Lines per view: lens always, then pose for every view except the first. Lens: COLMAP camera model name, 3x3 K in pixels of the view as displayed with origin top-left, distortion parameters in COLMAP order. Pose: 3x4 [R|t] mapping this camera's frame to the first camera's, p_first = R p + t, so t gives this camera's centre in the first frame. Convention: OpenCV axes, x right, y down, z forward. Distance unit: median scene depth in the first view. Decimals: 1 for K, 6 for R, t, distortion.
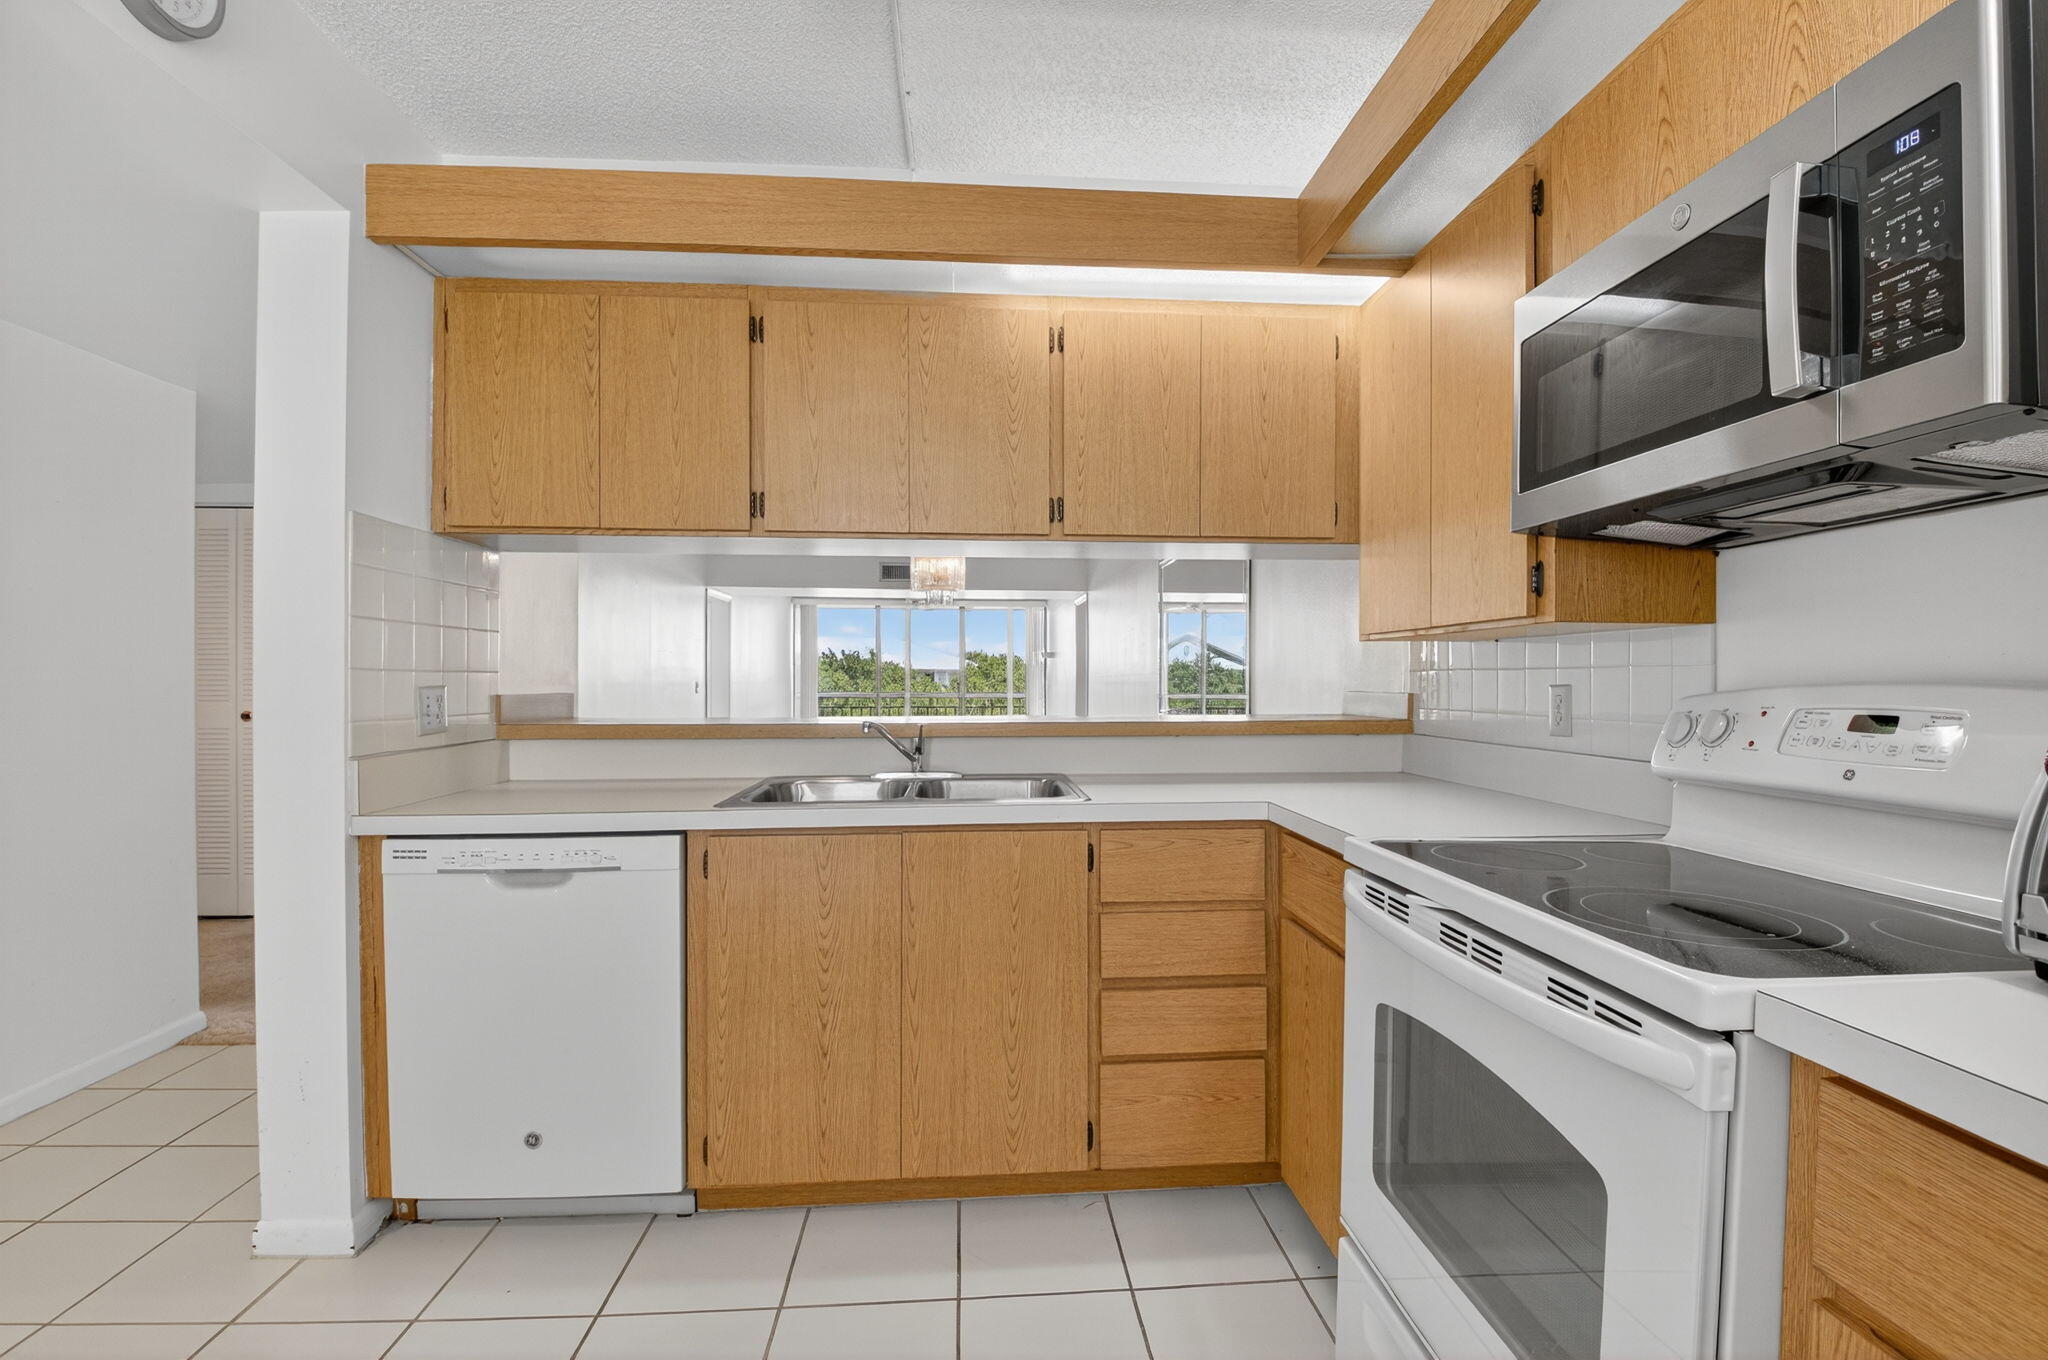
lens RADIAL K [[906.4, 0, 1024.0], [0, 906.4, 680.0], [0, 0, 1]] dist [0.000652, -0.000643]
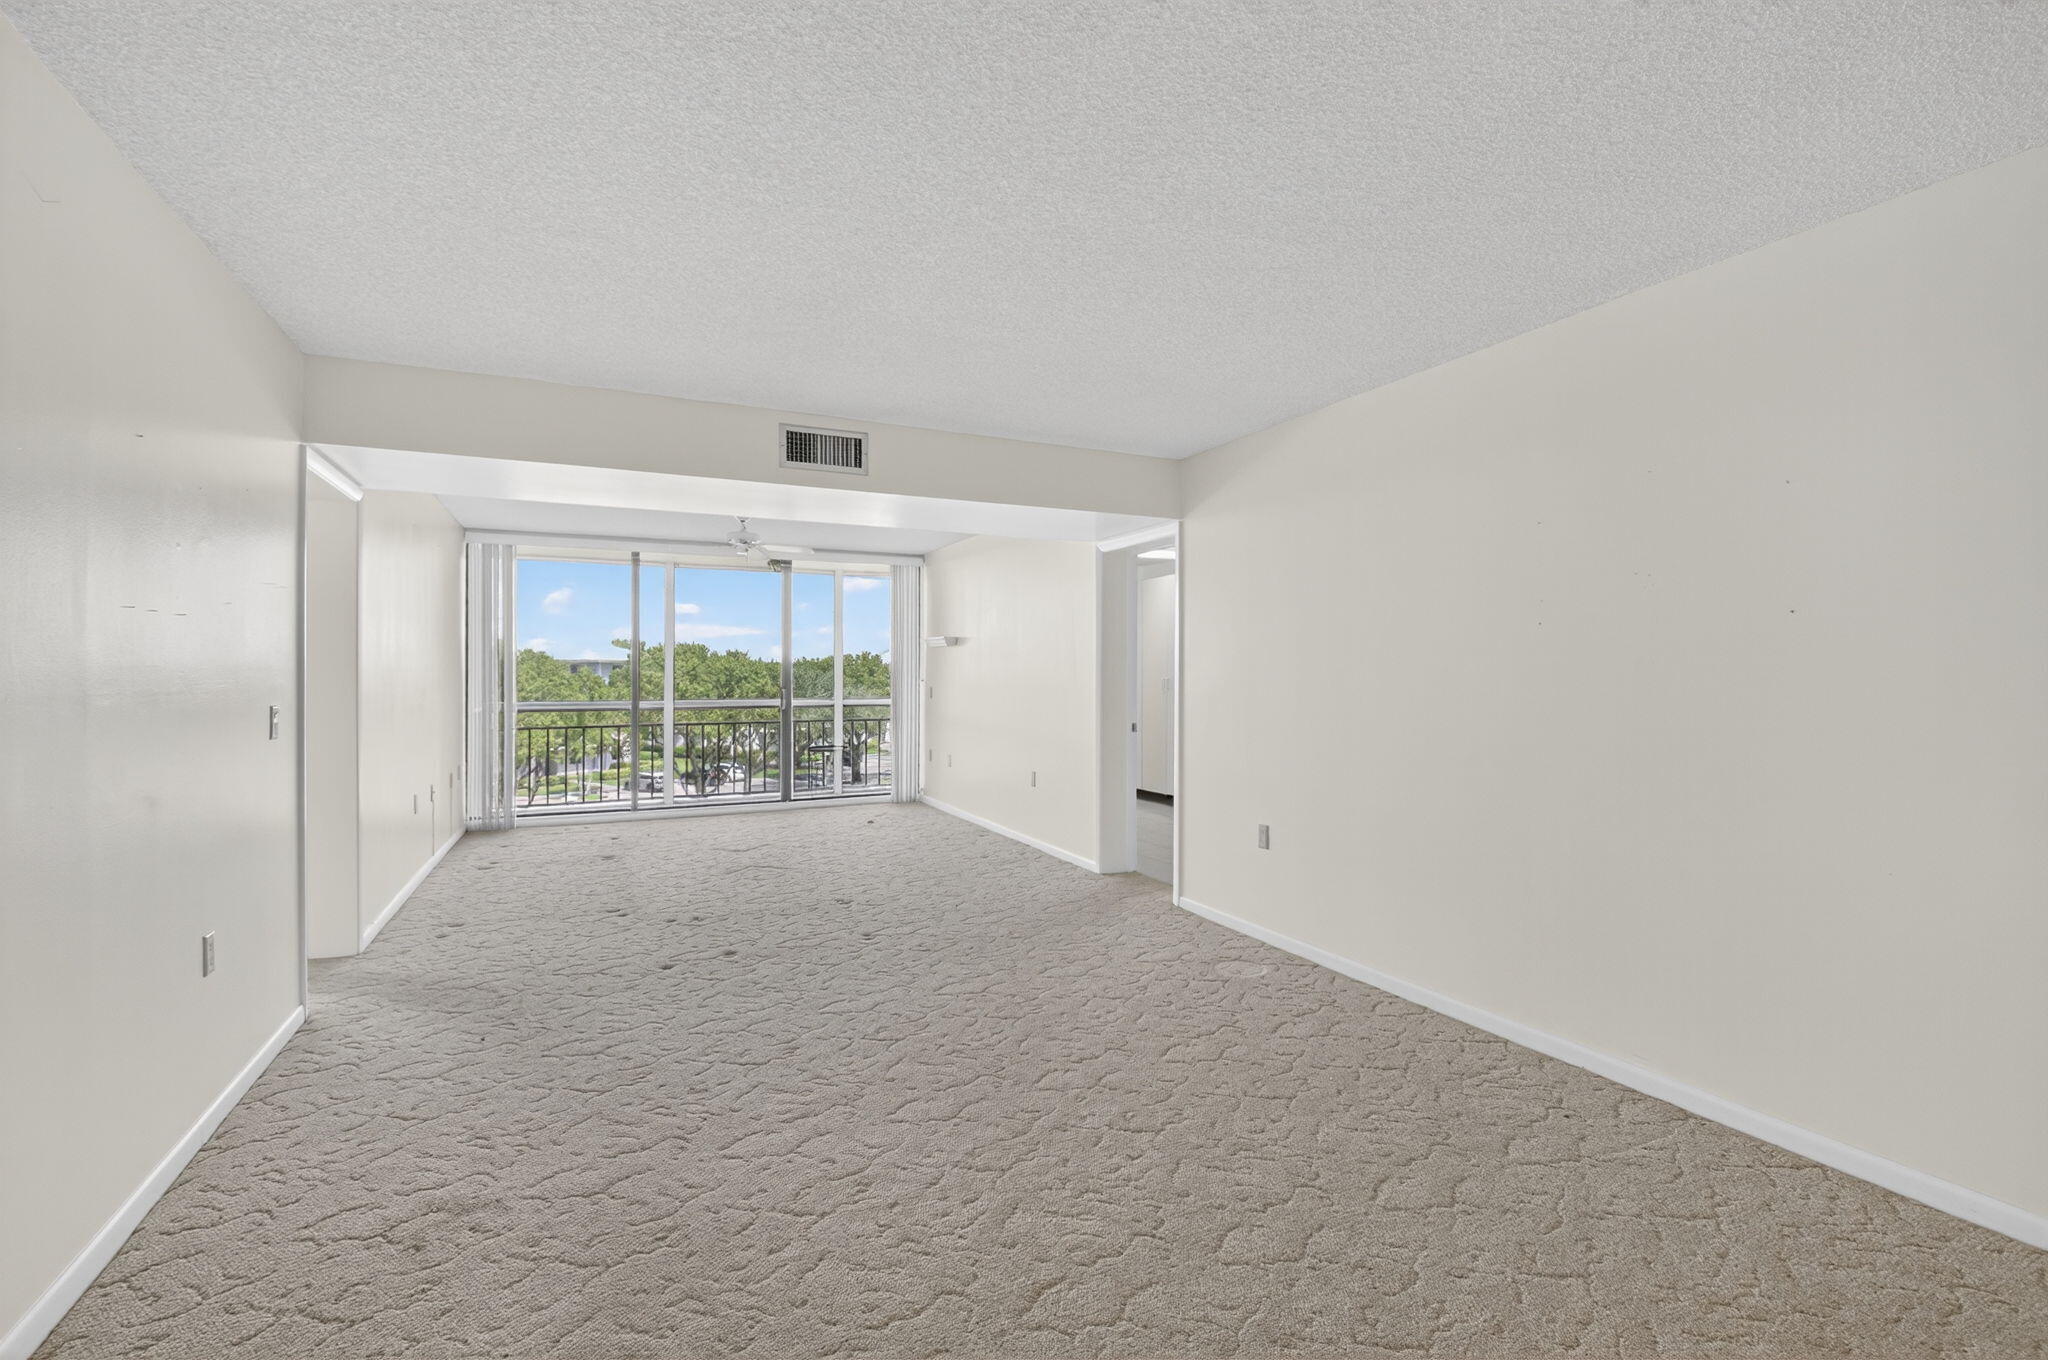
lens RADIAL K [[906.4, 0, 1024.0], [0, 906.4, 680.0], [0, 0, 1]] dist [0.000652, -0.000643]
pose [[0.936364, -0.009468, 0.350903, -0.131175], [0.006162, 0.999926, 0.010536, -0.006539], [-0.350976, -0.007703, 0.936353, 0.351743]]
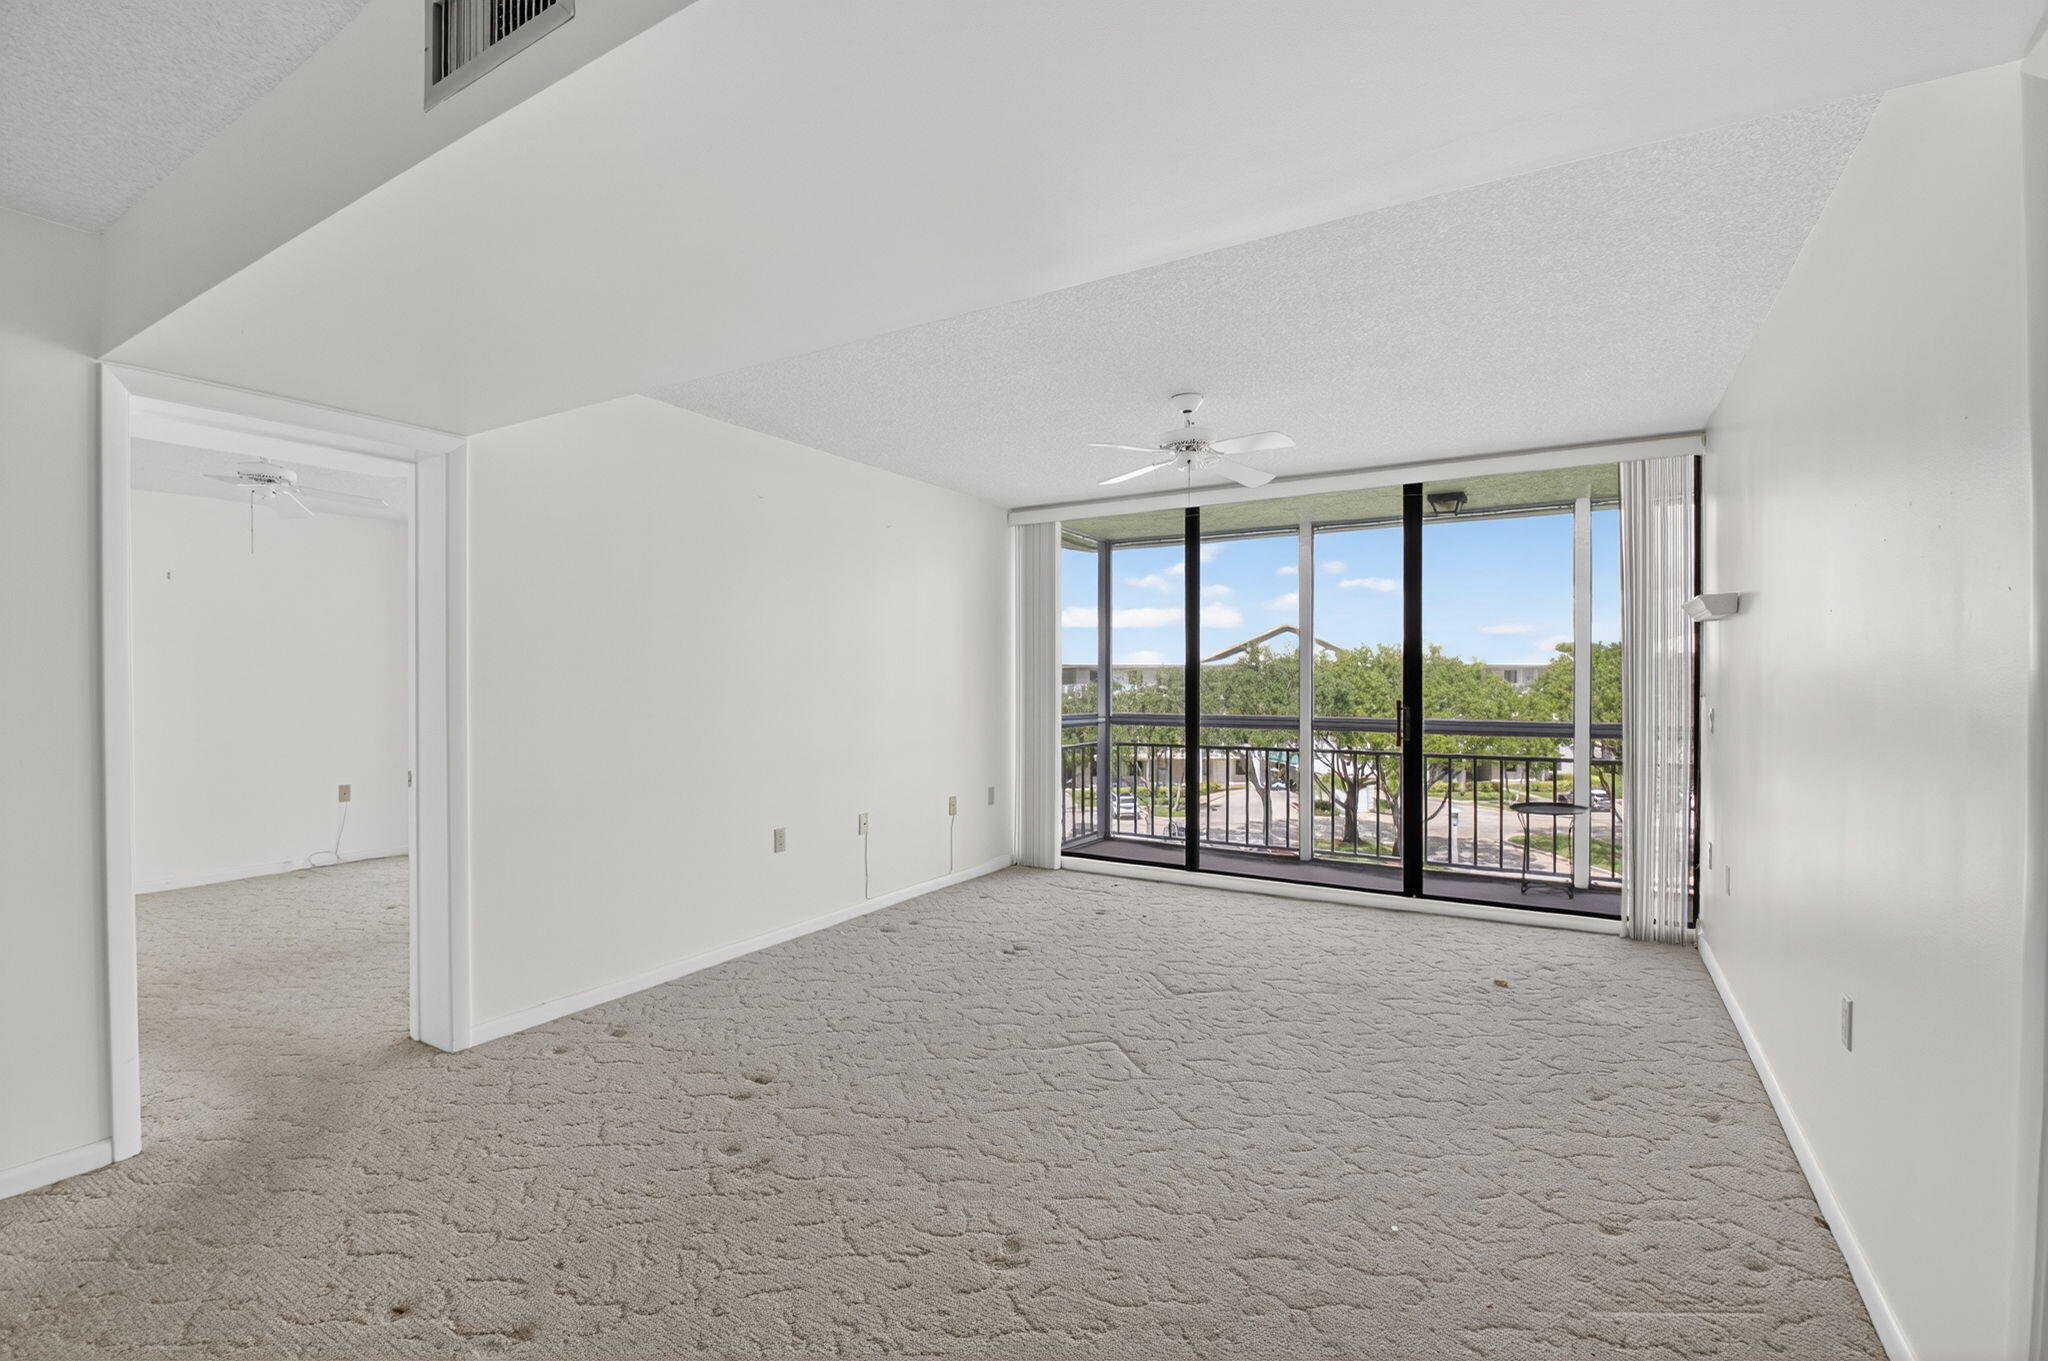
lens RADIAL K [[906.4, 0, 1024.0], [0, 906.4, 680.5], [0, 0, 1]] dist [0.000652, -0.000643]
pose [[0.822645, -0.009698, -0.568472, 0.009468], [0.009844, 0.999948, -0.002813, -0.005171], [0.568470, -0.003282, 0.822698, 0.591588]]
